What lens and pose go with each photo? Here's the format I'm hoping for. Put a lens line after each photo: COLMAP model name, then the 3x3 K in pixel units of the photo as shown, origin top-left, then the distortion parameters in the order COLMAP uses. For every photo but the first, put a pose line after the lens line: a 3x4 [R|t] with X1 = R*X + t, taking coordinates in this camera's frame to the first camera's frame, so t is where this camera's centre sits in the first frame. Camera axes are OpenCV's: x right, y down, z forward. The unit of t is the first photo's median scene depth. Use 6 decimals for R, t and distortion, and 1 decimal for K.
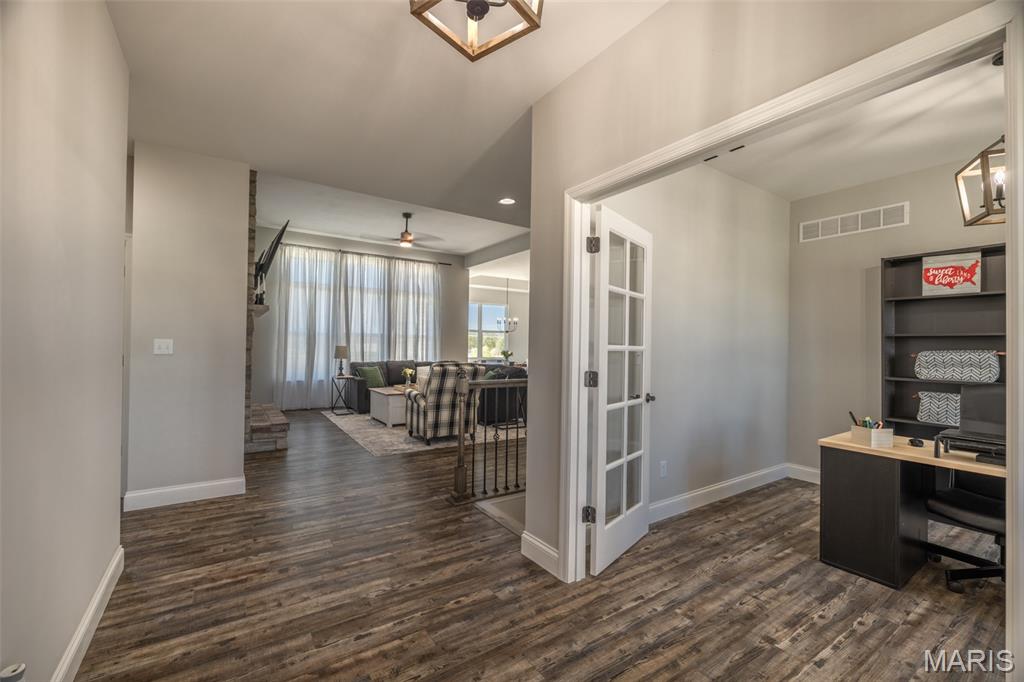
lens RADIAL K [[426.0, 0, 506.5], [0, 426.0, 341.8], [0, 0, 1]] dist [-0.001539, -0.000635]
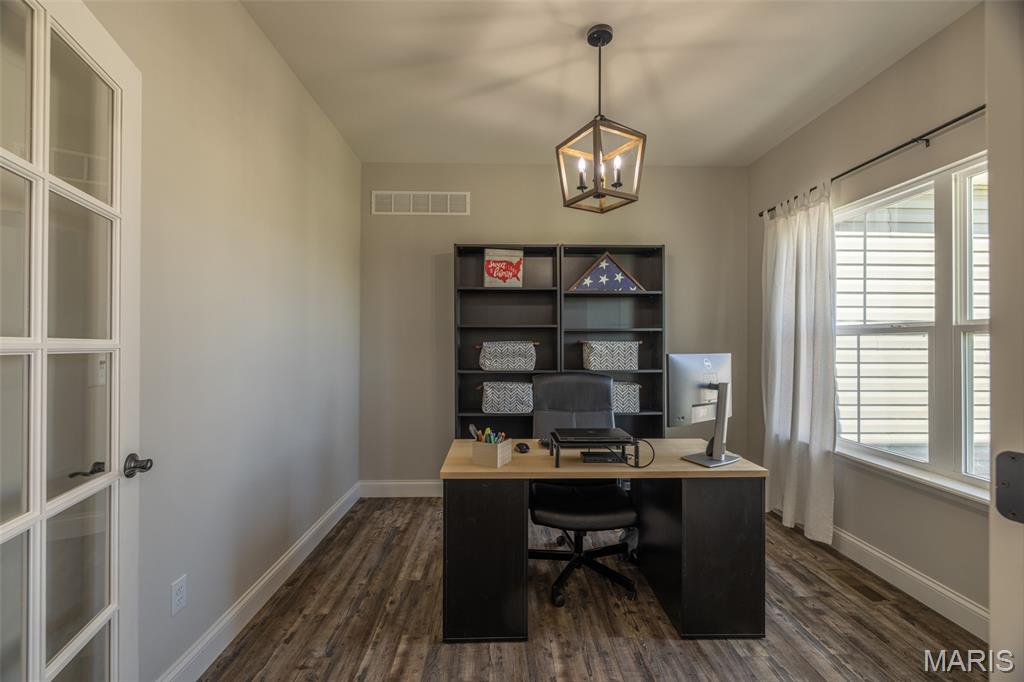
lens RADIAL K [[426.2, 0, 508.7], [0, 426.2, 340.9], [0, 0, 1]] dist [-0.001088, -0.000206]
pose [[0.535311, -0.010702, 0.844587, 0.167097], [-0.000653, 0.999914, 0.013083, 0.005431], [-0.844655, -0.007555, 0.535258, 0.435935]]
